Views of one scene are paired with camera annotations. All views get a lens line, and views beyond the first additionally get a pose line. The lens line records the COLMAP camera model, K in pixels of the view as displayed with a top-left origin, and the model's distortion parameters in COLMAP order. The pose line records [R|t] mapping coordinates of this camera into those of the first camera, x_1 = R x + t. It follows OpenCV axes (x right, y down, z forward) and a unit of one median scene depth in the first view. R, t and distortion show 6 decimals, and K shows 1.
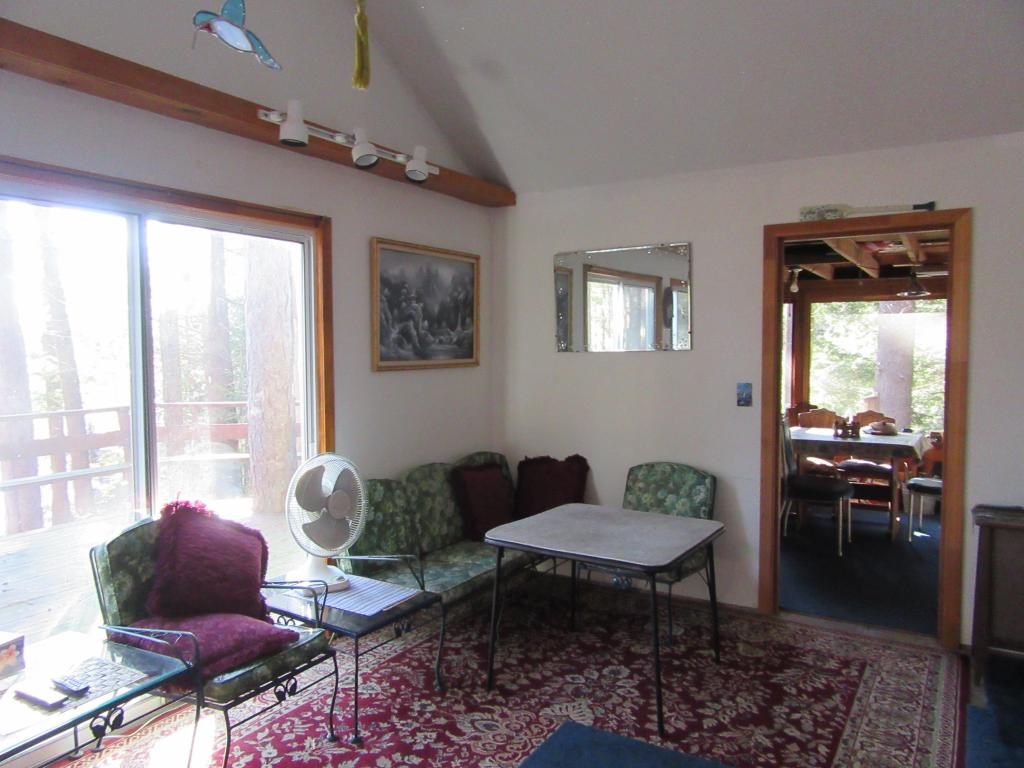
lens RADIAL K [[753.6, 0, 512.2], [0, 753.6, 384.2], [0, 0, 1]] dist [-0.006760, 0.004210]
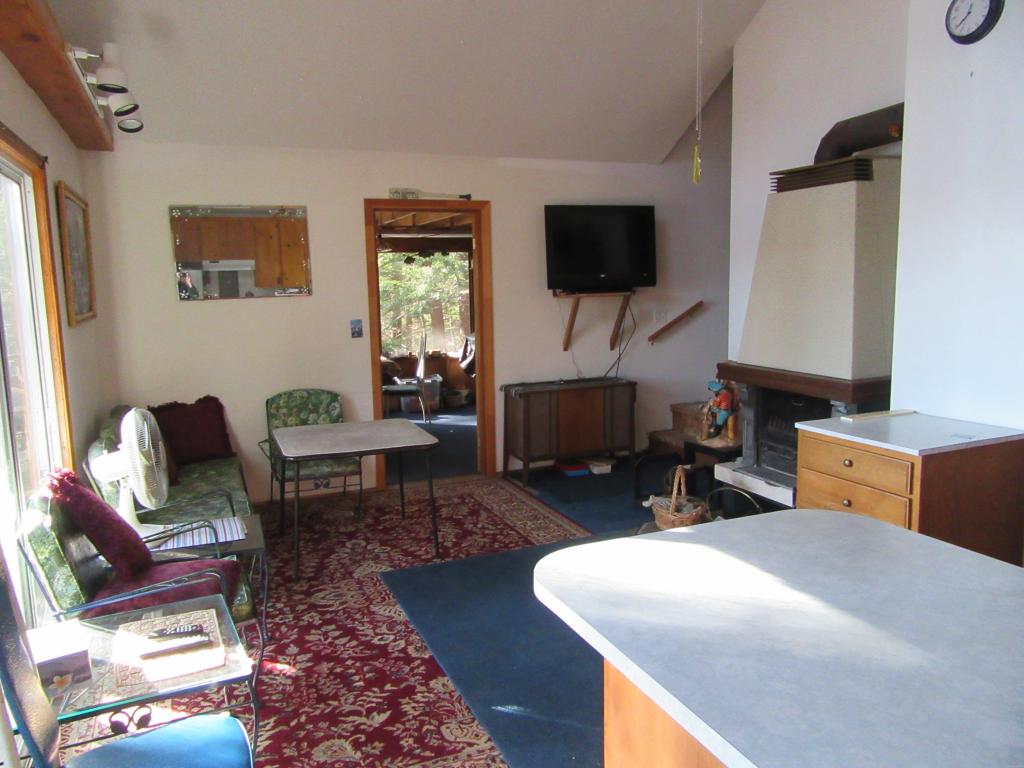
lens RADIAL K [[753.6, 0, 512.5], [0, 753.6, 382.6], [0, 0, 1]] dist [-0.006760, 0.004210]
pose [[0.587238, -0.119152, 0.800596, -0.734242], [0.060259, 0.992796, 0.103557, -0.015139], [-0.807168, -0.012569, 0.590188, 0.012877]]
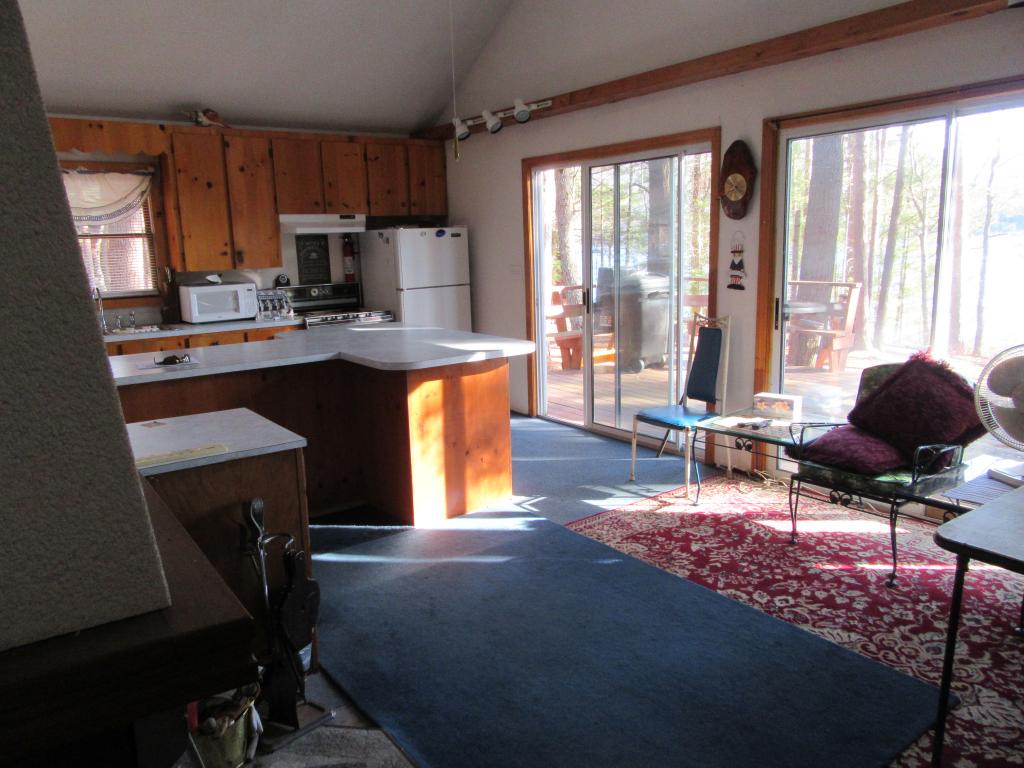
lens RADIAL K [[753.6, 0, 509.8], [0, 753.6, 383.8], [0, 0, 1]] dist [-0.006760, 0.004210]
pose [[-0.382871, 0.190865, -0.903869, 0.828131], [-0.014773, 0.977034, 0.212573, -0.046055], [0.923684, 0.094741, -0.371258, 0.729389]]
